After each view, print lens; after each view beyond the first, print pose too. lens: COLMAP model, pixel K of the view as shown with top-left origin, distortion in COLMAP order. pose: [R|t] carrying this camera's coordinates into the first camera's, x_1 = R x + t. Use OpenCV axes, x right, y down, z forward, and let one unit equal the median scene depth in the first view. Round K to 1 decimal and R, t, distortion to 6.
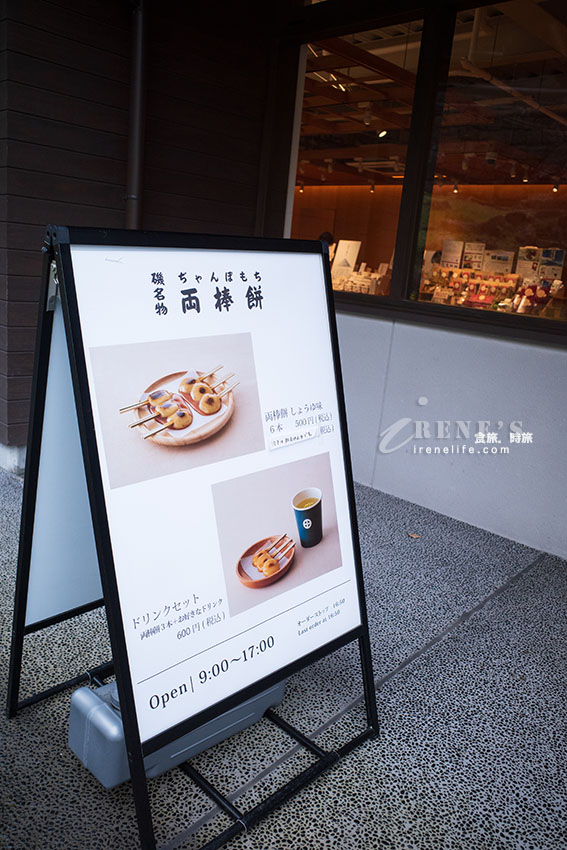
lens RADIAL K [[640.9, 0, 283.6], [0, 640.9, 426.1], [0, 0, 1]] dist [-0.009458, 0.005721]
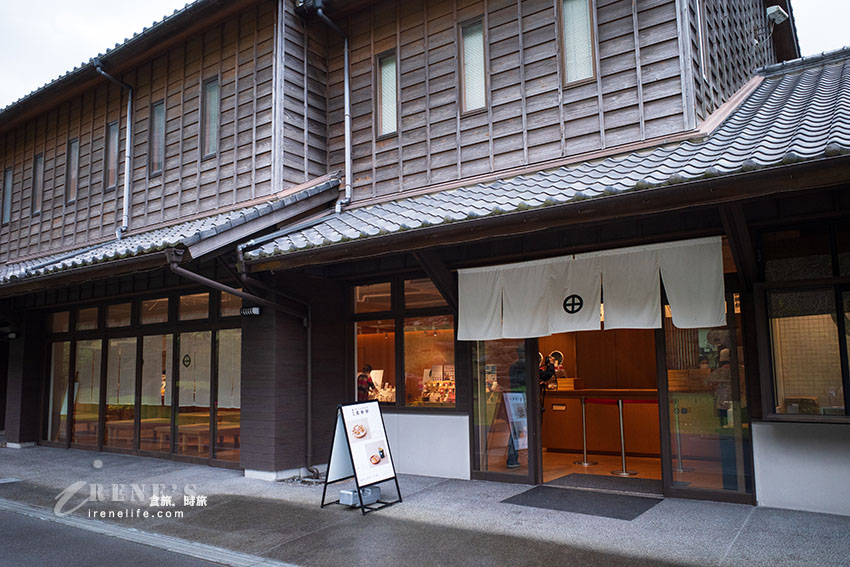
lens RADIAL K [[640.9, 0, 422.8], [0, 640.9, 287.2], [0, 0, 1]] dist [-0.009458, 0.005721]
pose [[0.978734, -0.086365, 0.186069, -0.074476], [0.148751, 0.923403, -0.353836, 0.122658], [-0.141258, 0.373989, 0.916612, -0.663901]]
